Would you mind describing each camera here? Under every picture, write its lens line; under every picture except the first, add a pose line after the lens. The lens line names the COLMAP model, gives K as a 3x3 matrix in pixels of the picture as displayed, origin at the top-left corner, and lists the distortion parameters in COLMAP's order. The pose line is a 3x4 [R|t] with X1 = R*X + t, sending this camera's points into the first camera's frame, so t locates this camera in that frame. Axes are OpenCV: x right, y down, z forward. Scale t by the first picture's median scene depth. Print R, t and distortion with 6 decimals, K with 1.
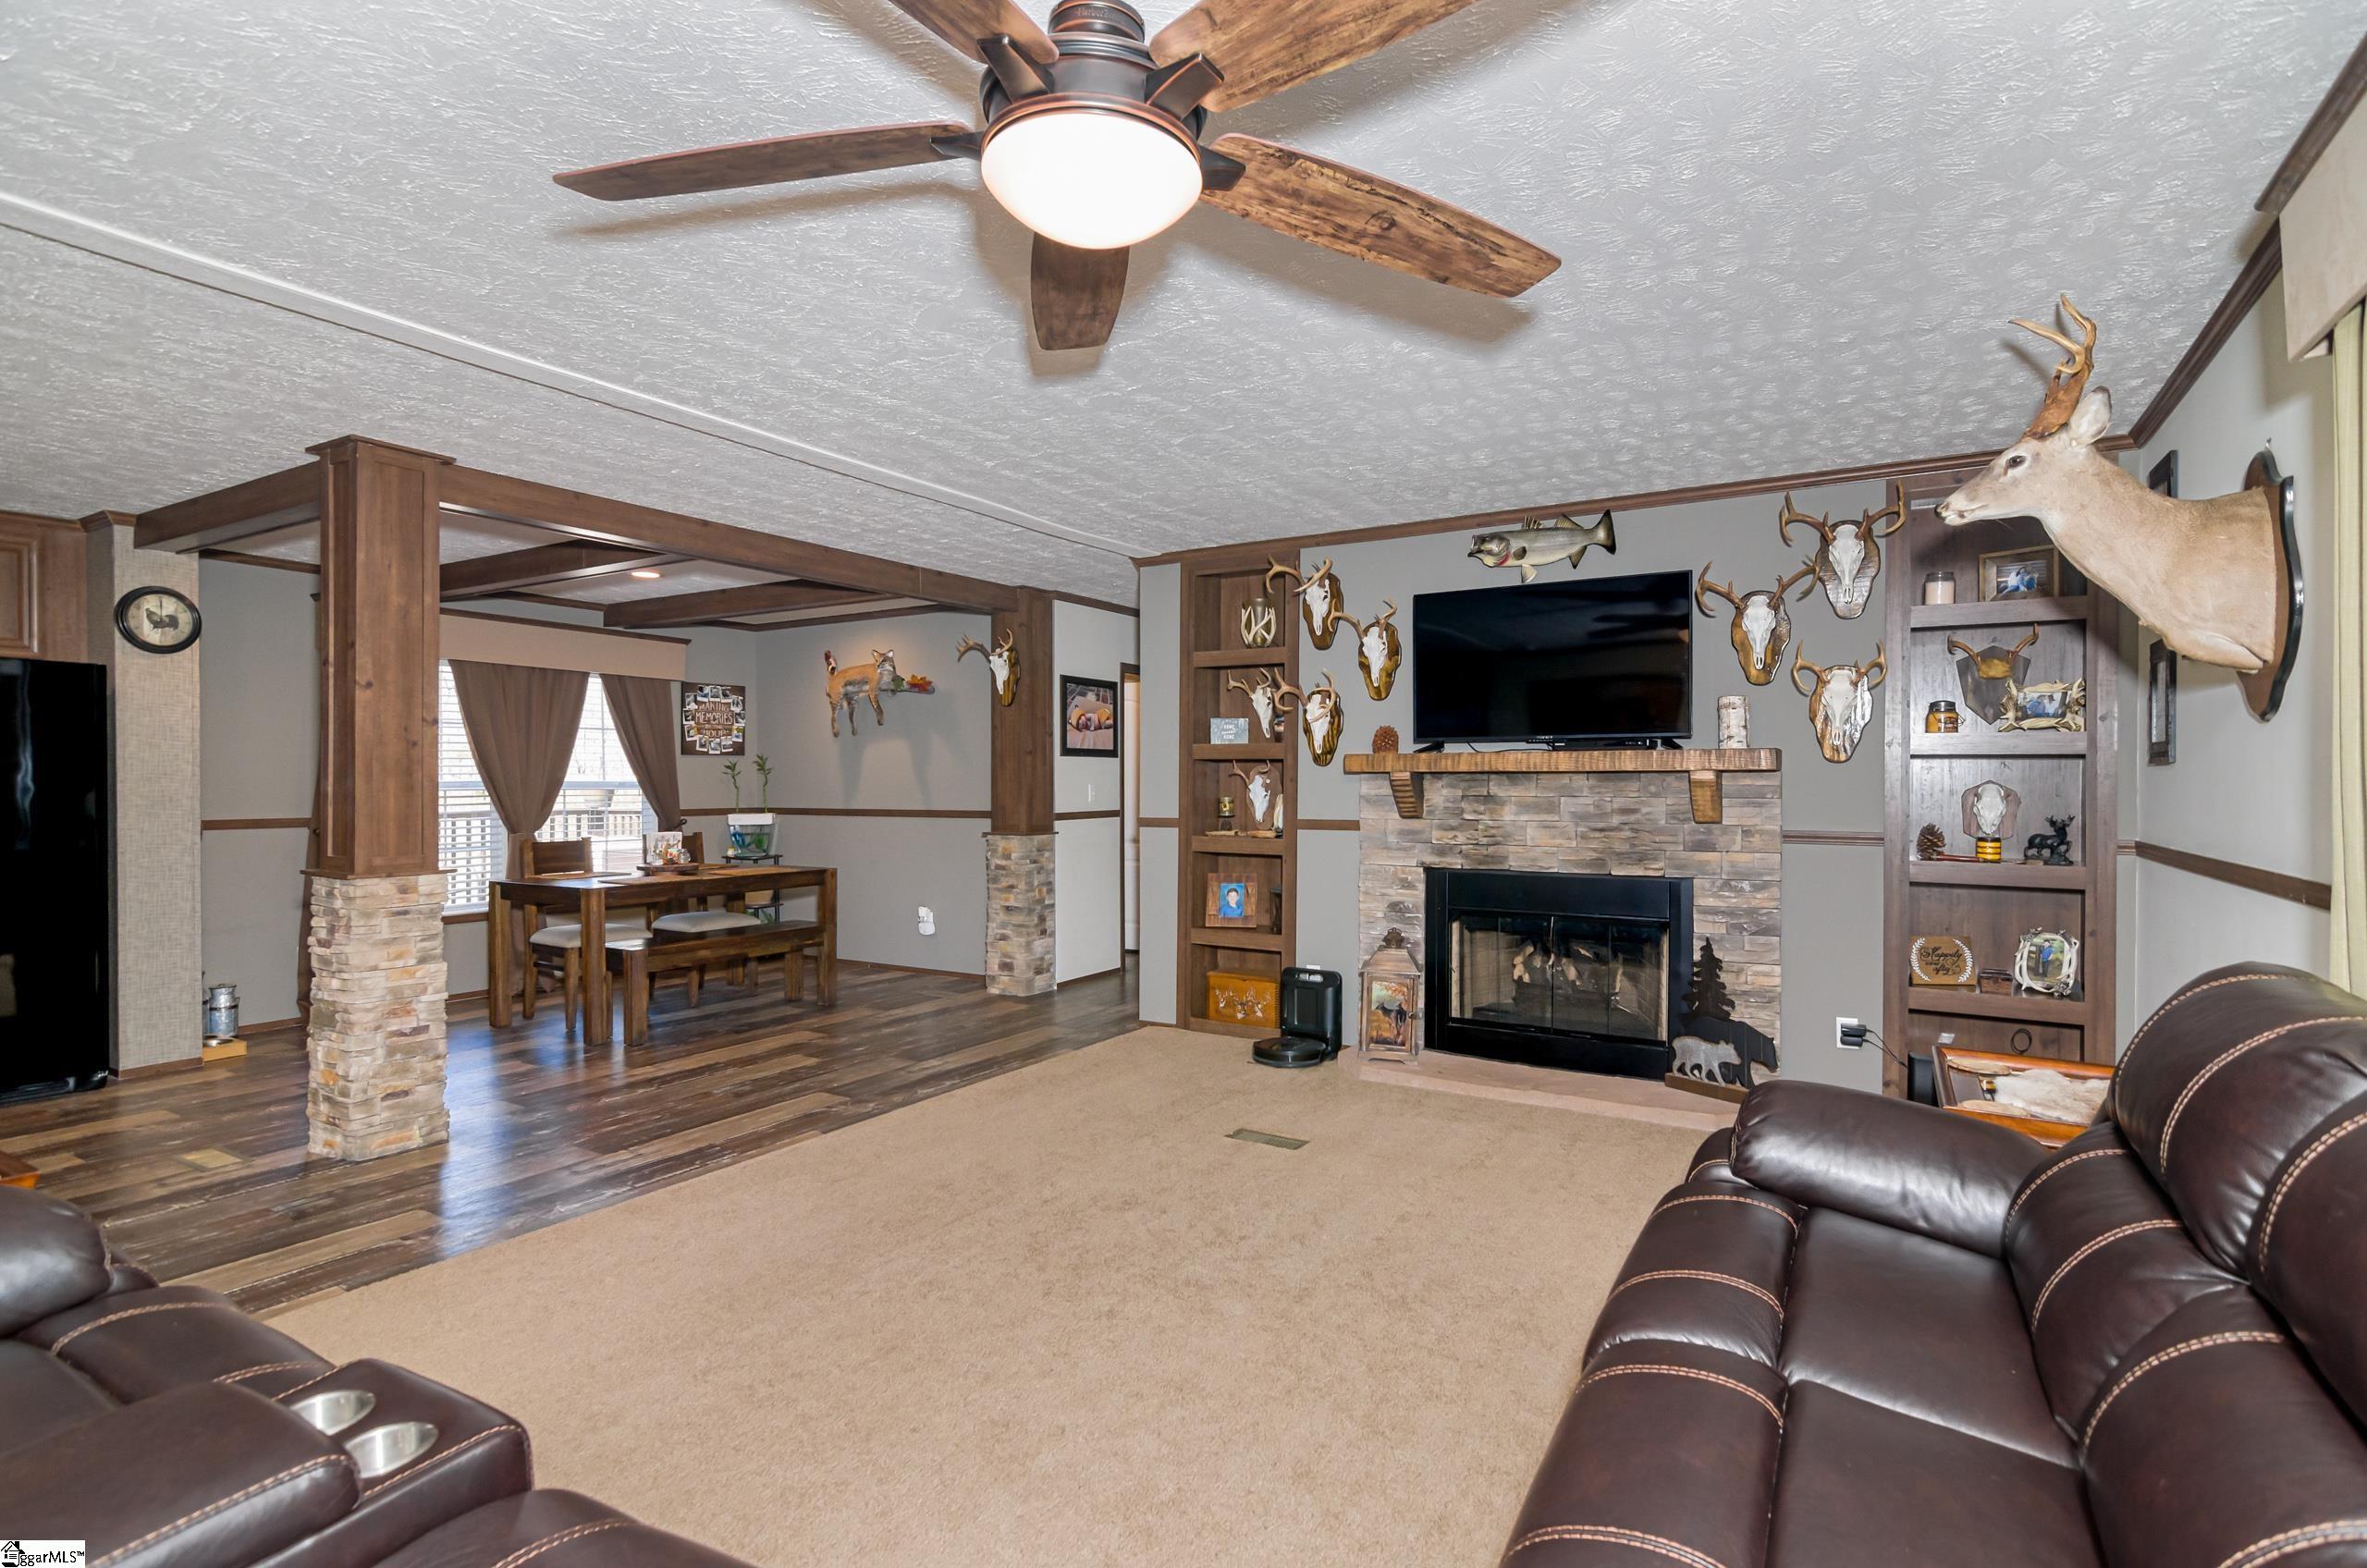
lens RADIAL K [[1149.5, 0, 1210.8], [0, 1149.5, 779.2], [0, 0, 1]] dist [0.000760, 0.001756]
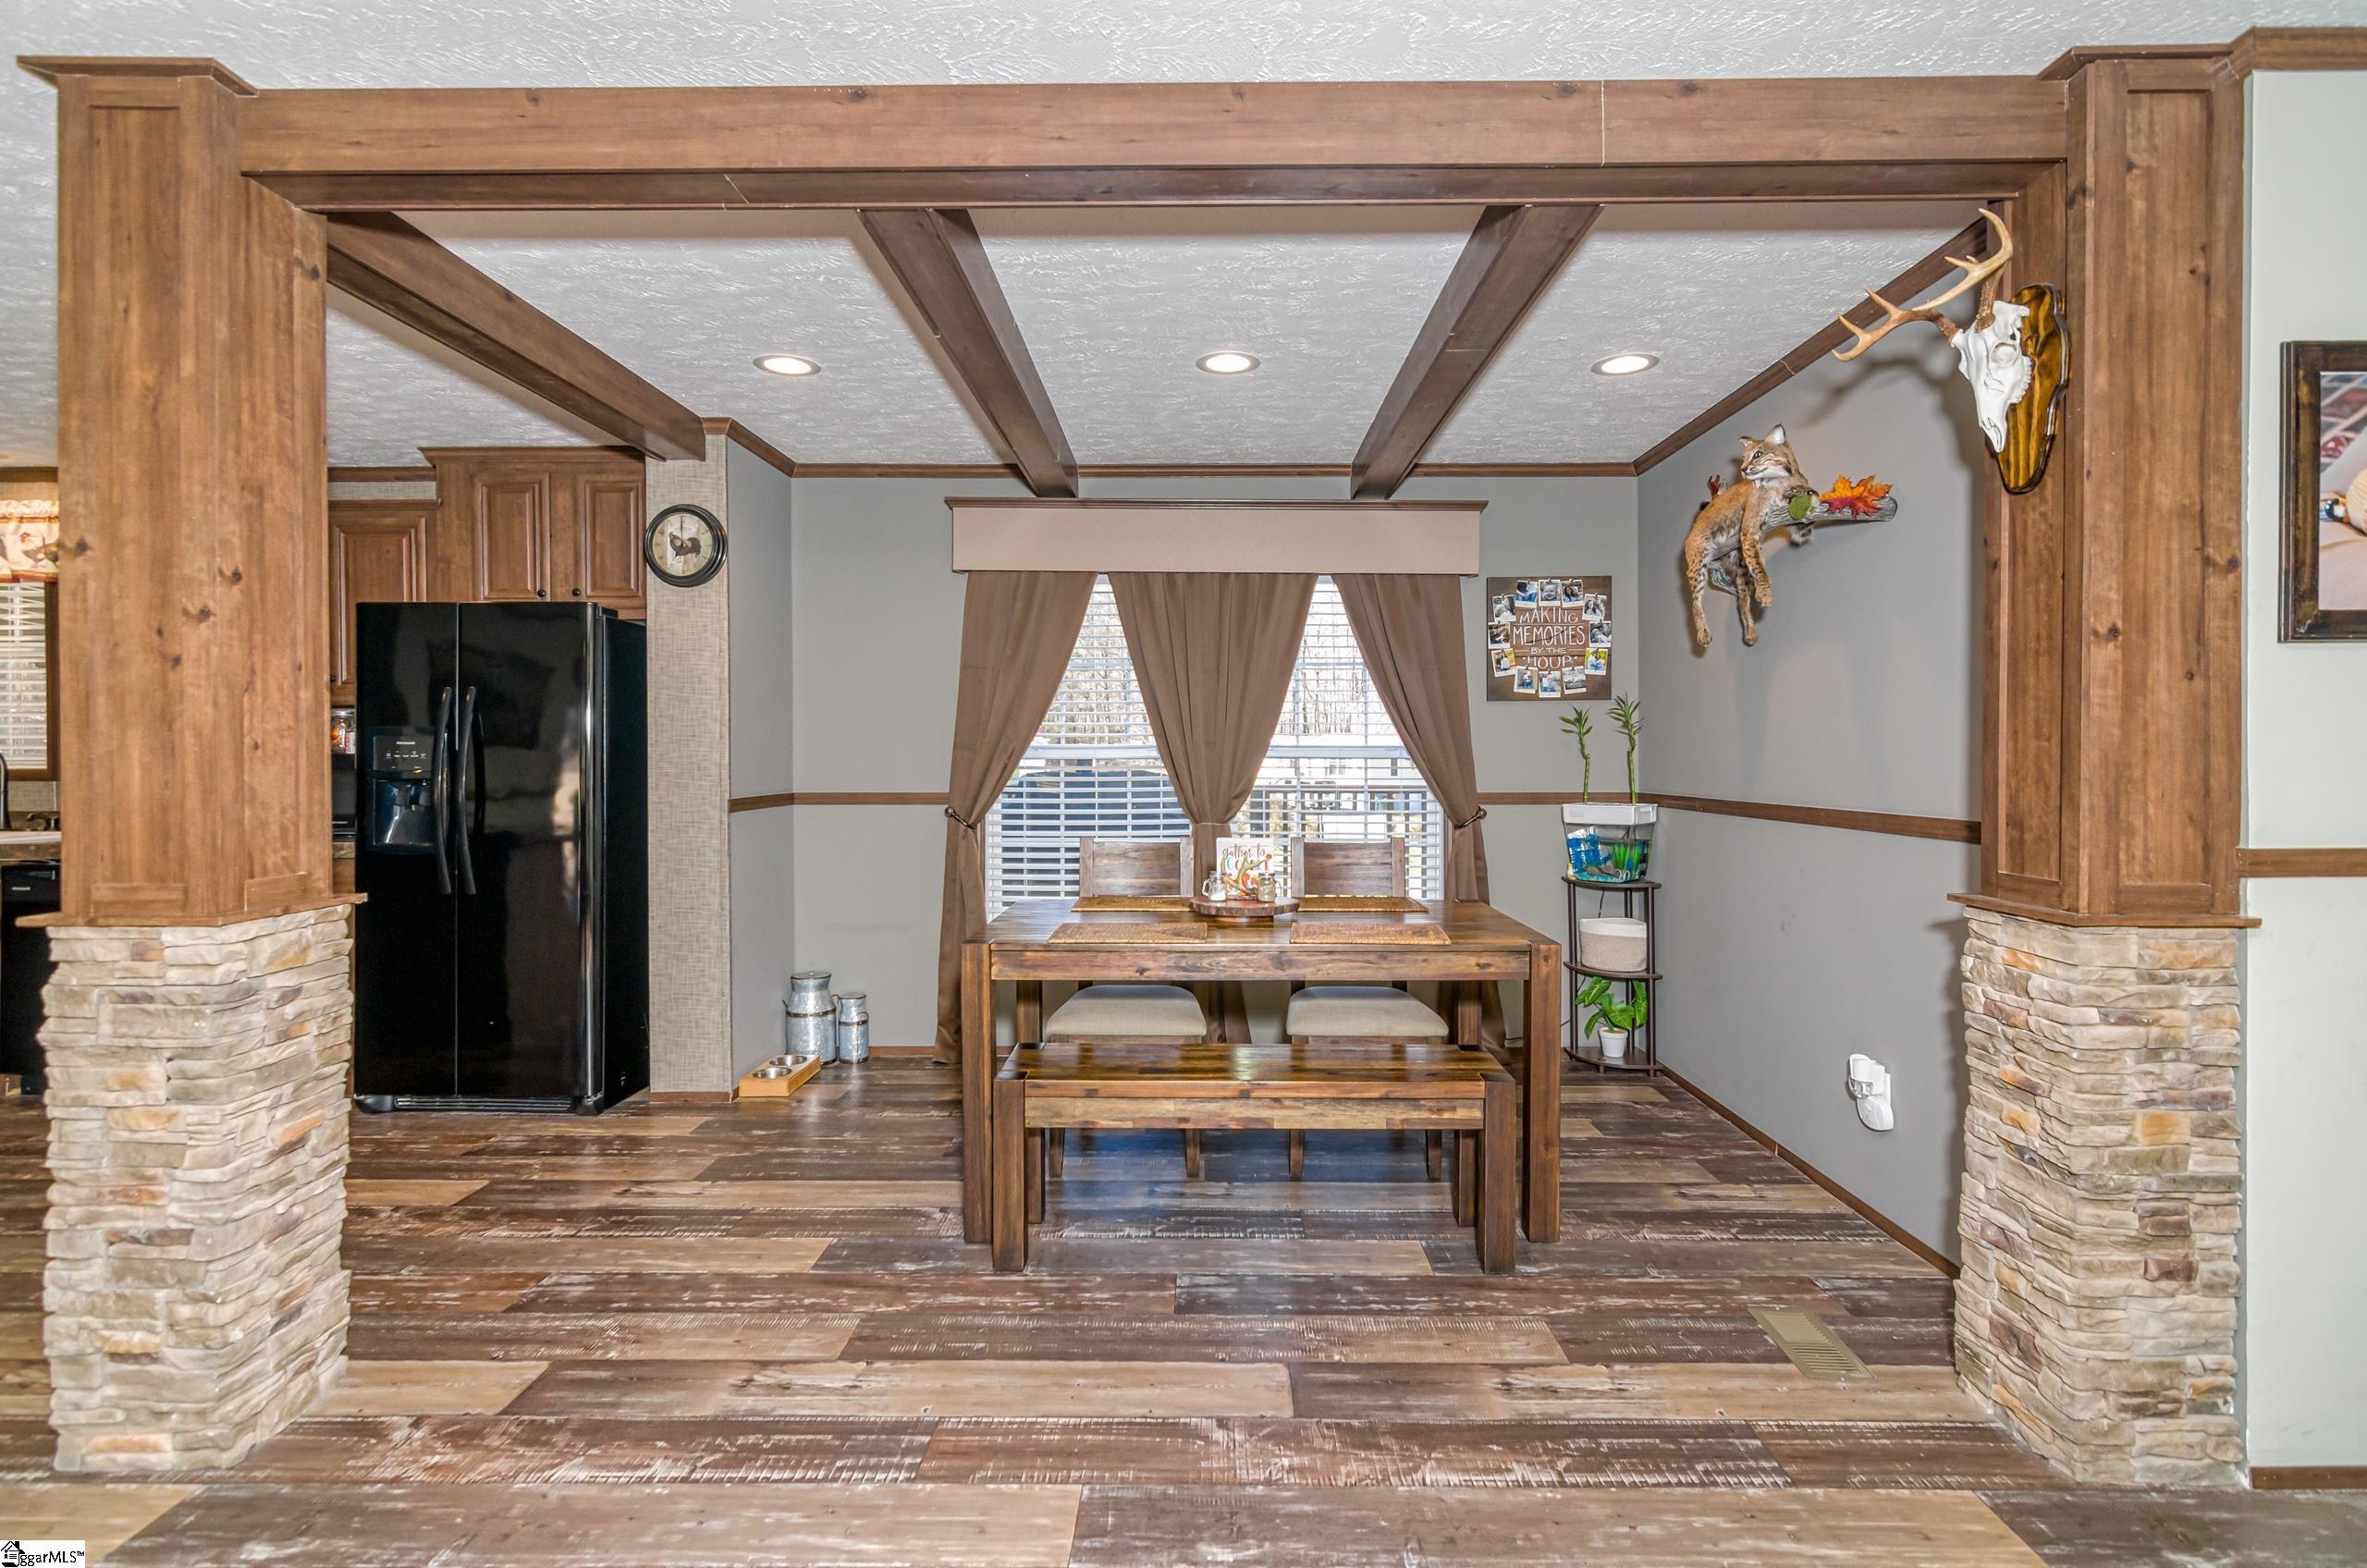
lens RADIAL K [[1149.5, 0, 1201.4], [0, 1149.5, 765.8], [0, 0, 1]] dist [0.000760, 0.001756]
pose [[0.497503, 0.009322, -0.867412, -0.028772], [0.001734, 0.999930, 0.011741, 0.007620], [0.867461, -0.007346, 0.497451, 0.893705]]
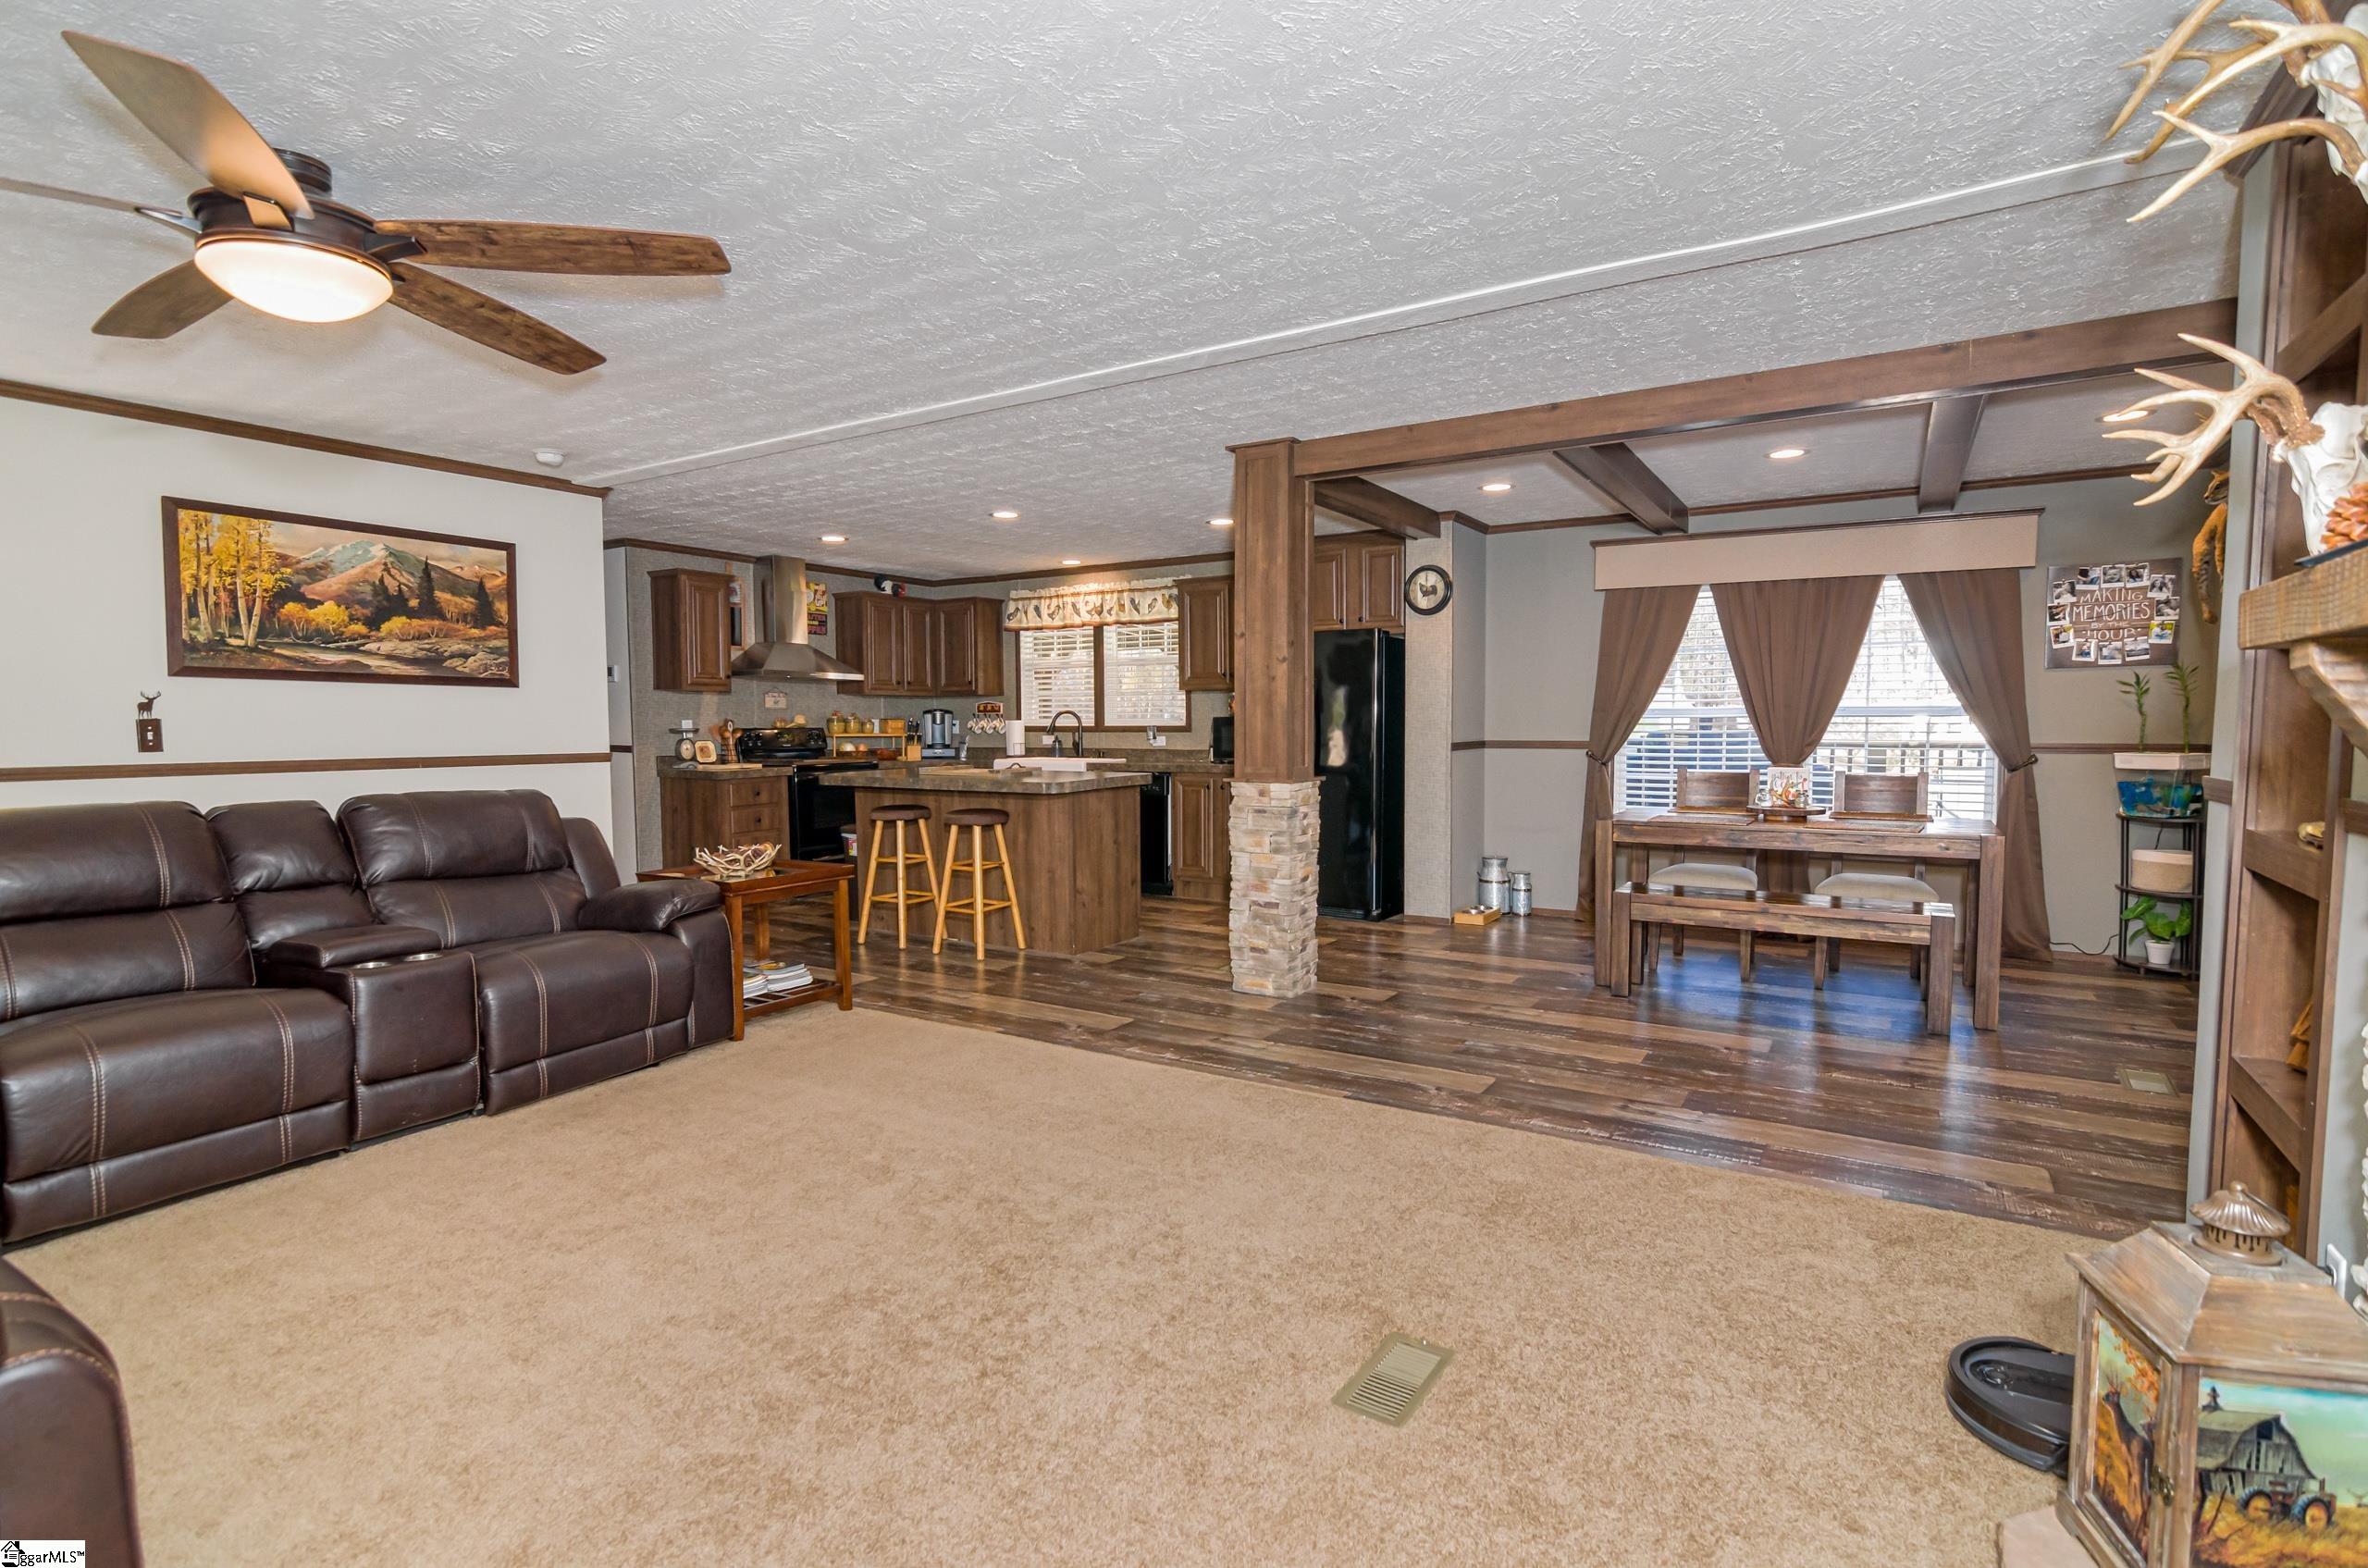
lens RADIAL K [[1150.1, 0, 1183.7], [0, 1150.1, 791.0], [0, 0, 1]] dist [0.000760, 0.001756]
pose [[-0.031089, 0.063347, -0.997507, 0.447602], [0.007691, 0.997975, 0.063137, 0.009380], [0.999487, -0.005709, -0.031513, 0.739750]]
